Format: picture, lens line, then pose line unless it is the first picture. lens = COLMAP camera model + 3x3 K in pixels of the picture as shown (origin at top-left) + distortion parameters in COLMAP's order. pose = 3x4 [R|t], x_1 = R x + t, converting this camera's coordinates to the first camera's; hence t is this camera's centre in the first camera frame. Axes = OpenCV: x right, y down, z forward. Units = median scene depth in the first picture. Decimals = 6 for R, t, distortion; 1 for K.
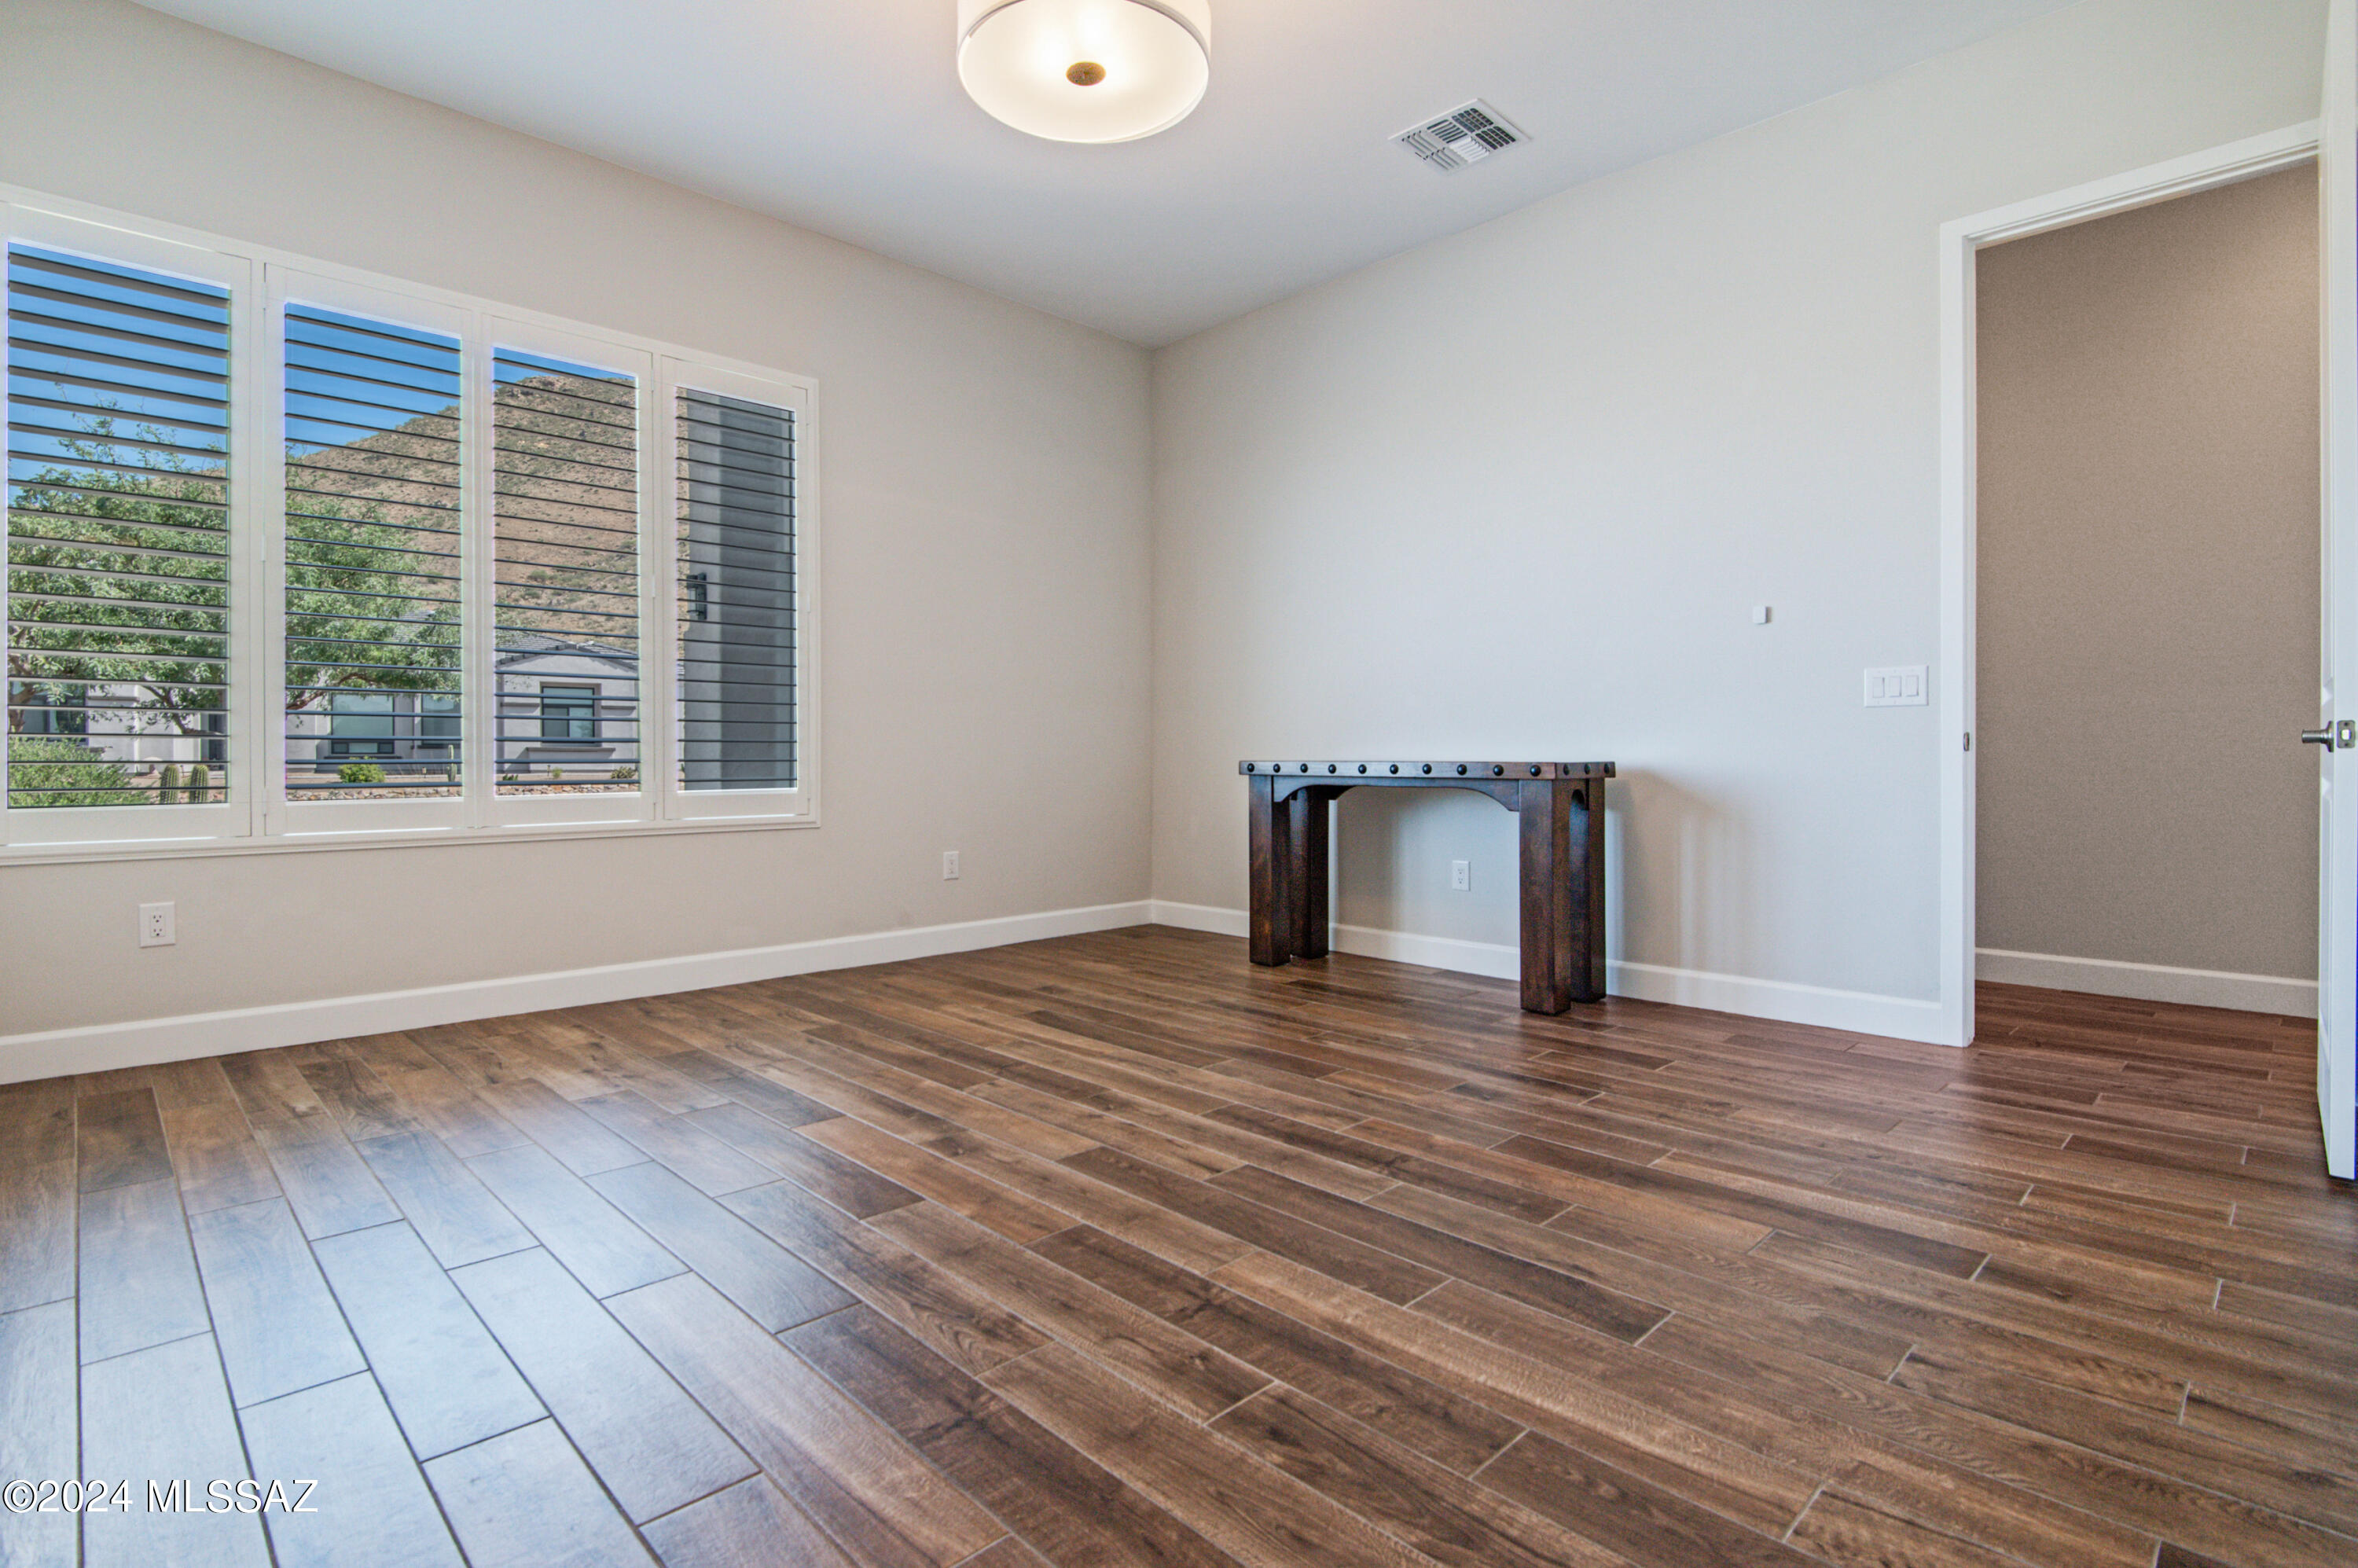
lens RADIAL K [[1148.8, 0, 1183.6], [0, 1148.8, 777.0], [0, 0, 1]] dist [0.000928, -0.001193]
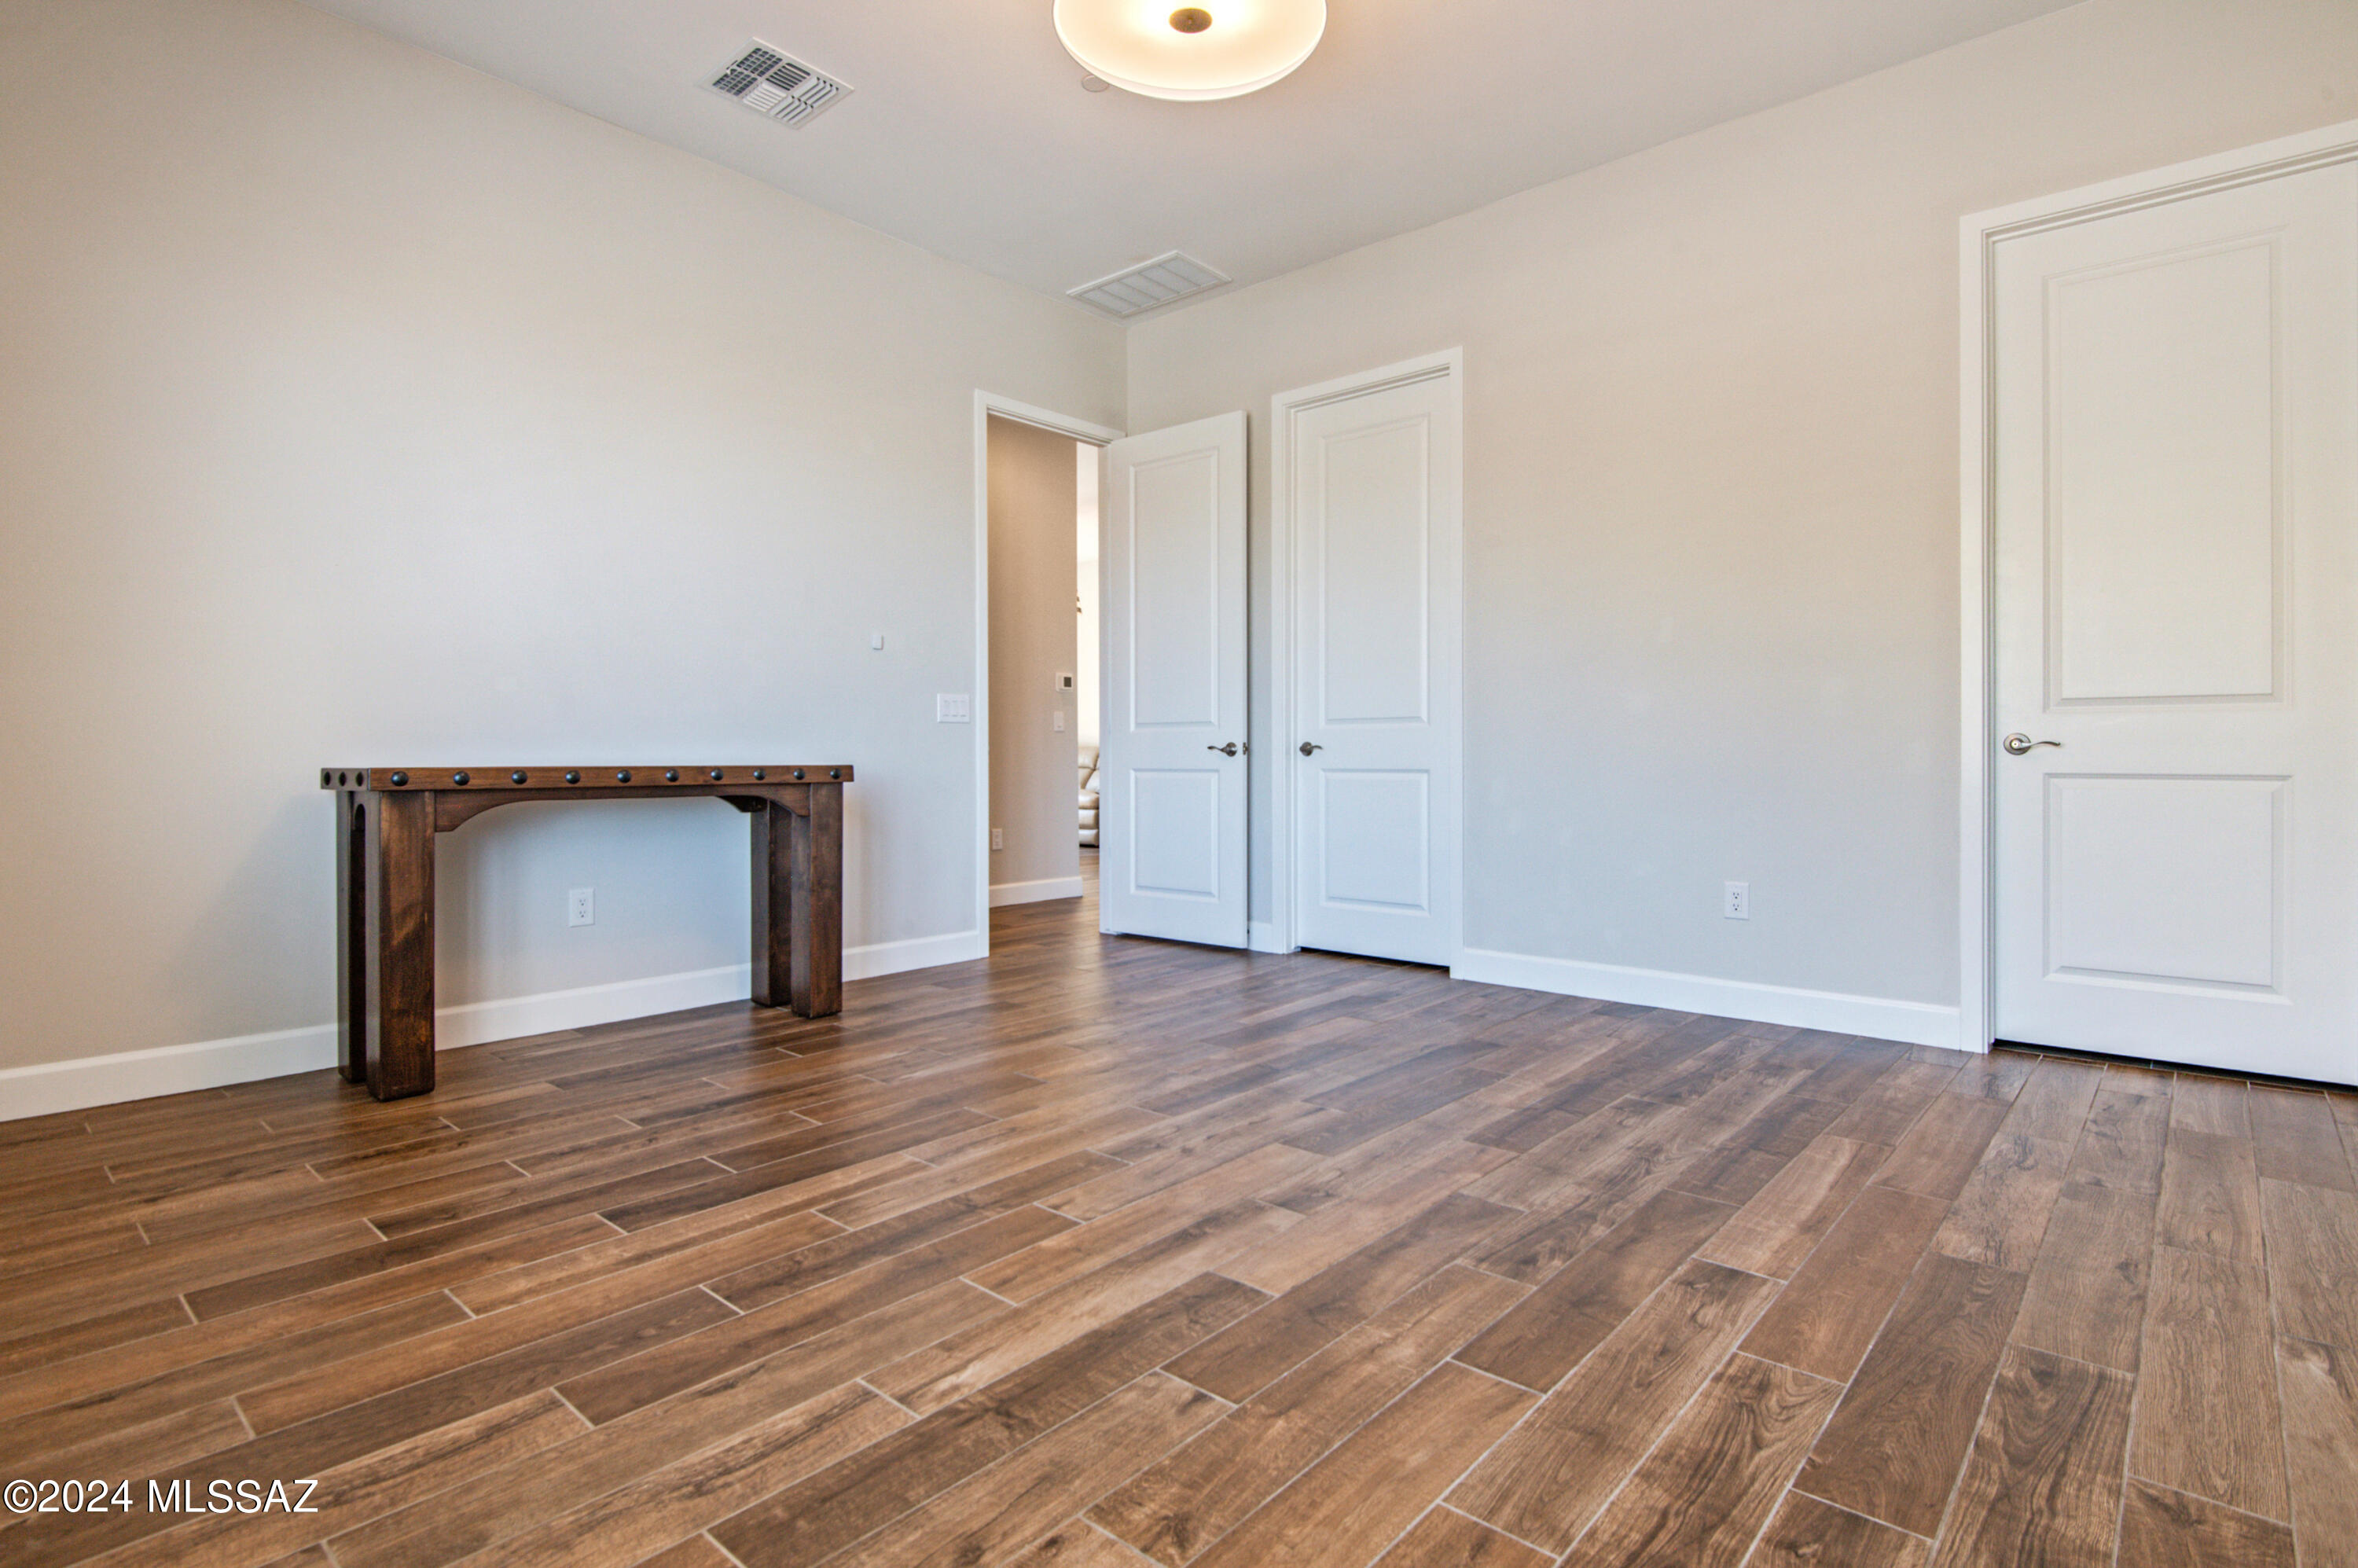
lens RADIAL K [[1148.8, 0, 1179.9], [0, 1148.8, 765.2], [0, 0, 1]] dist [0.000928, -0.001193]
pose [[-0.064994, -0.008903, 0.997846, -1.005351], [0.021271, 0.999721, 0.010305, -0.022840], [-0.997659, 0.021895, -0.064786, 1.072028]]
